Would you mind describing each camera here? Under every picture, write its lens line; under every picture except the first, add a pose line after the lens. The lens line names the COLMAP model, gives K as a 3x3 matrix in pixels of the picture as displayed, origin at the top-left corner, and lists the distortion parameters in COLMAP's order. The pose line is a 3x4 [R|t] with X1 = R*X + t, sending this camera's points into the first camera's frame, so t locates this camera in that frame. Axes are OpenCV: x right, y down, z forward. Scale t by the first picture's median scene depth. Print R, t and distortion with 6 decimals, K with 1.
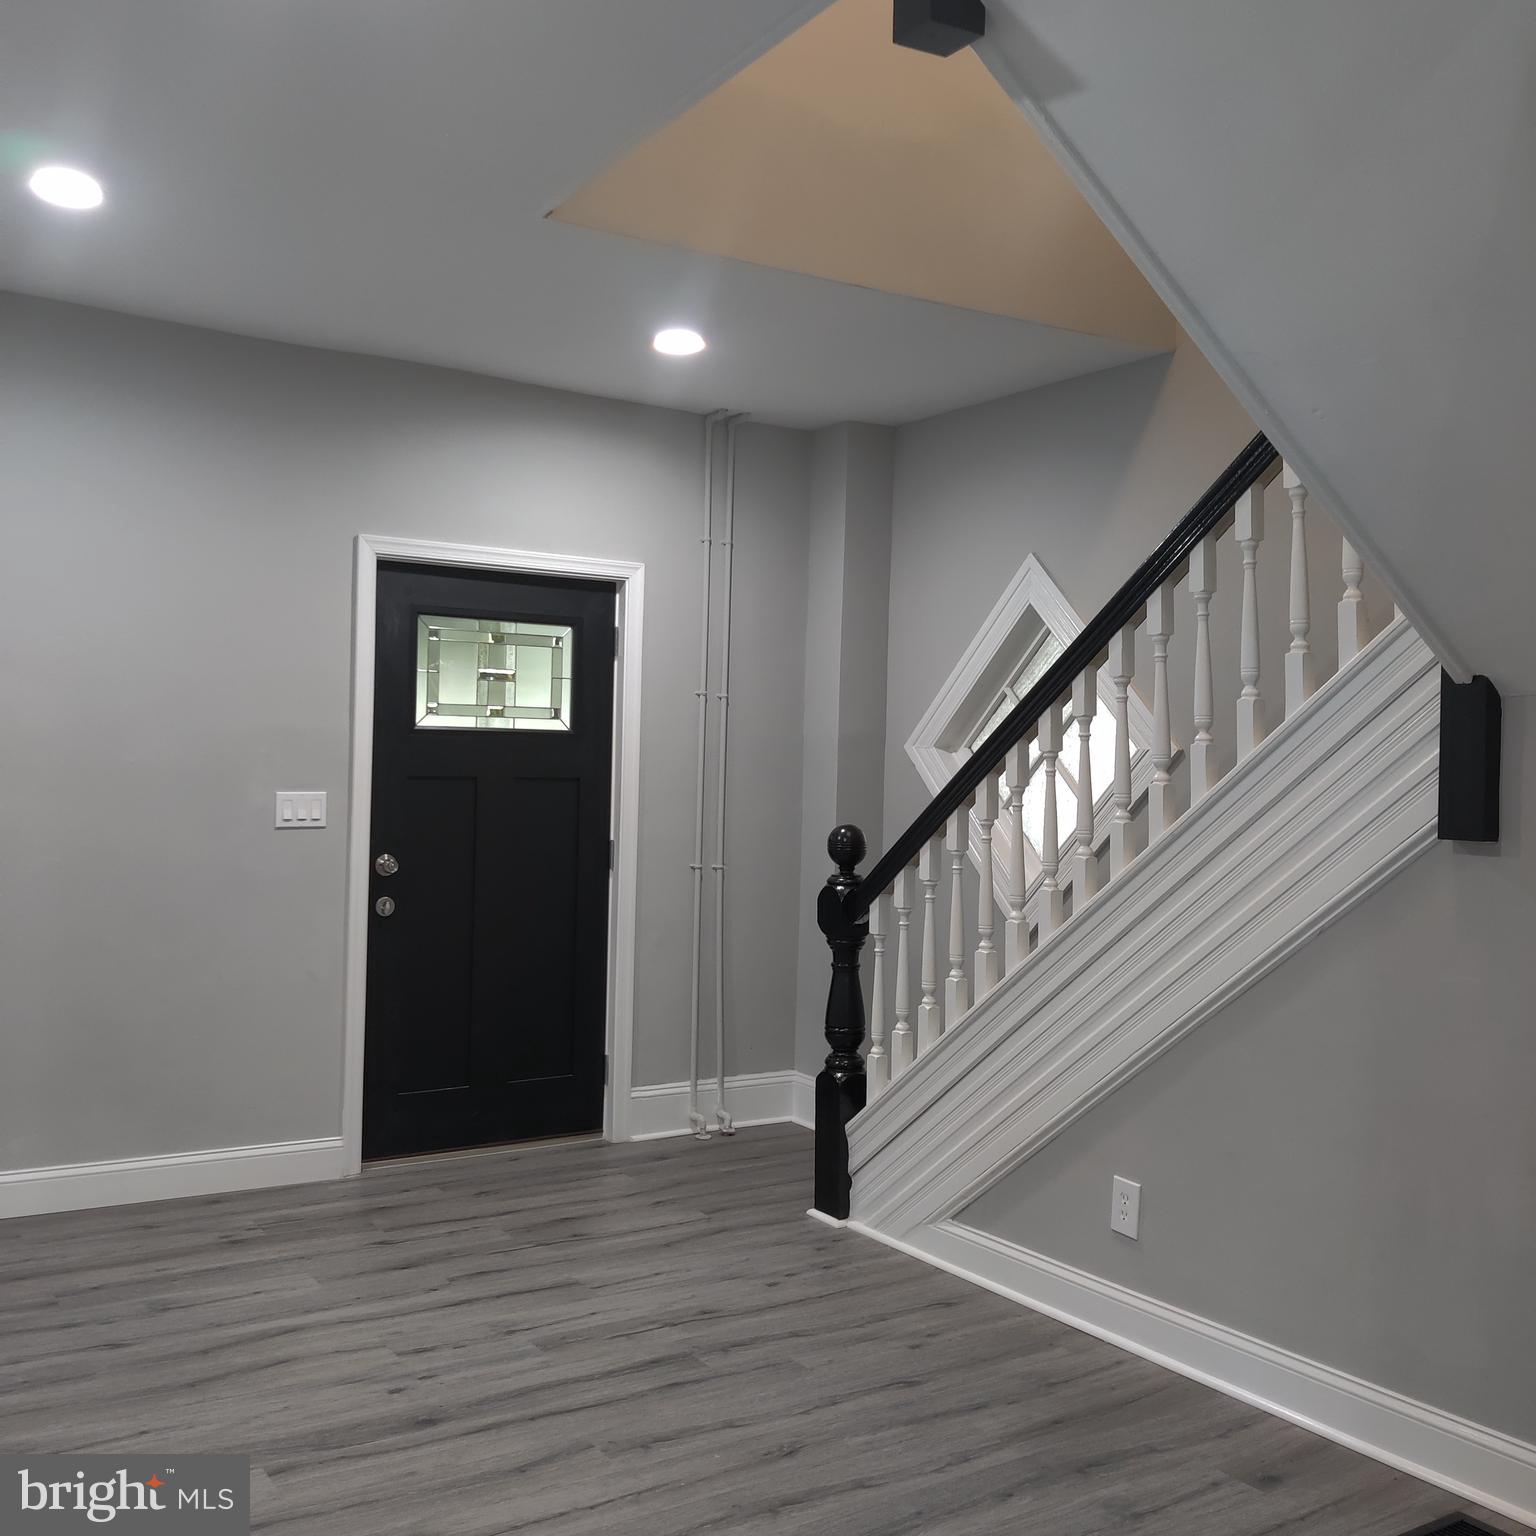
lens RADIAL K [[1562.6, 0, 797.3], [0, 1562.6, 763.2], [0, 0, 1]] dist [0.123125, -0.307586]
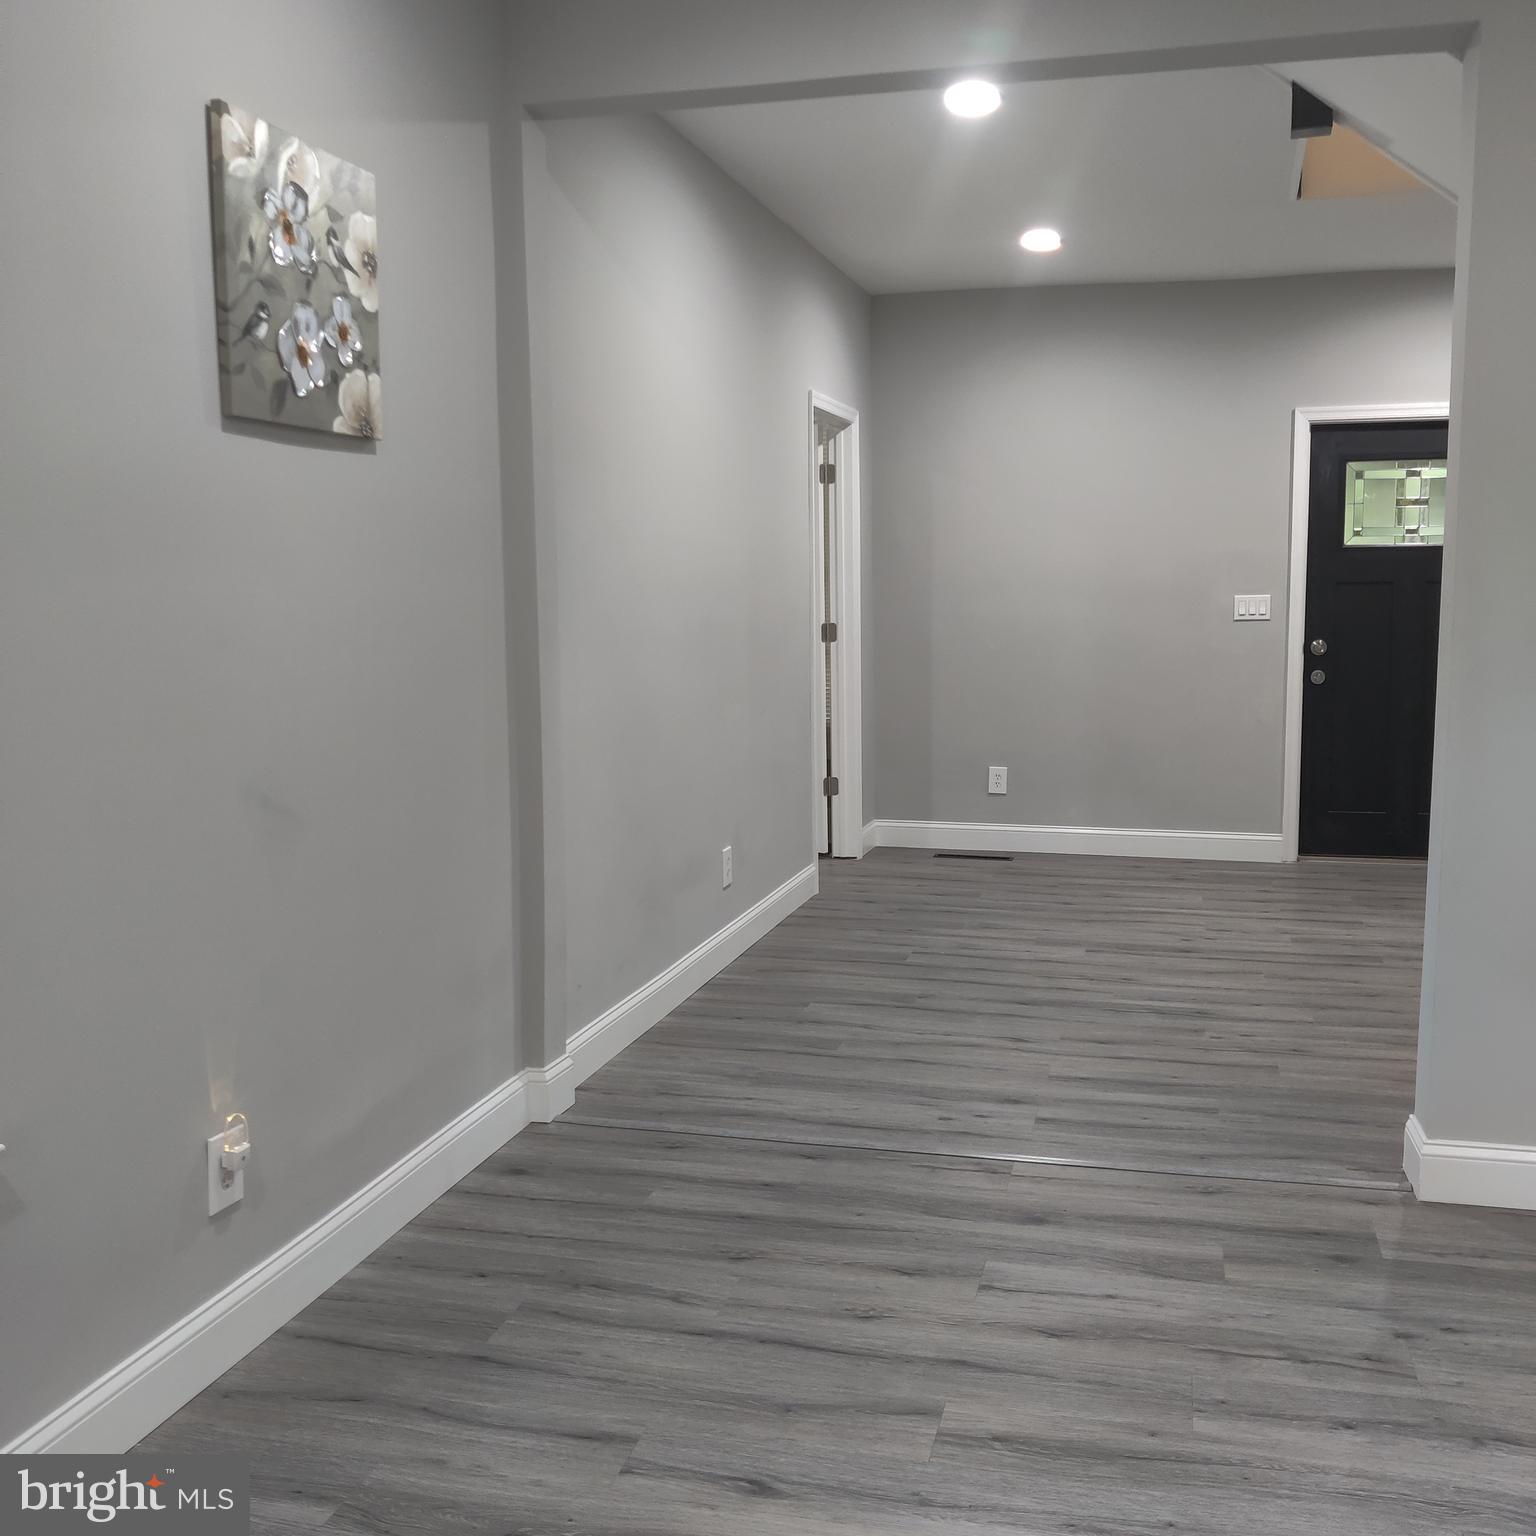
lens RADIAL K [[1562.6, 0, 797.3], [0, 1562.6, 763.2], [0, 0, 1]] dist [0.123125, -0.307586]
pose [[0.678485, 0.055245, -0.732534, 0.460454], [0.021340, 0.995265, 0.094824, 0.024916], [0.734304, -0.079969, 0.674094, -0.289607]]
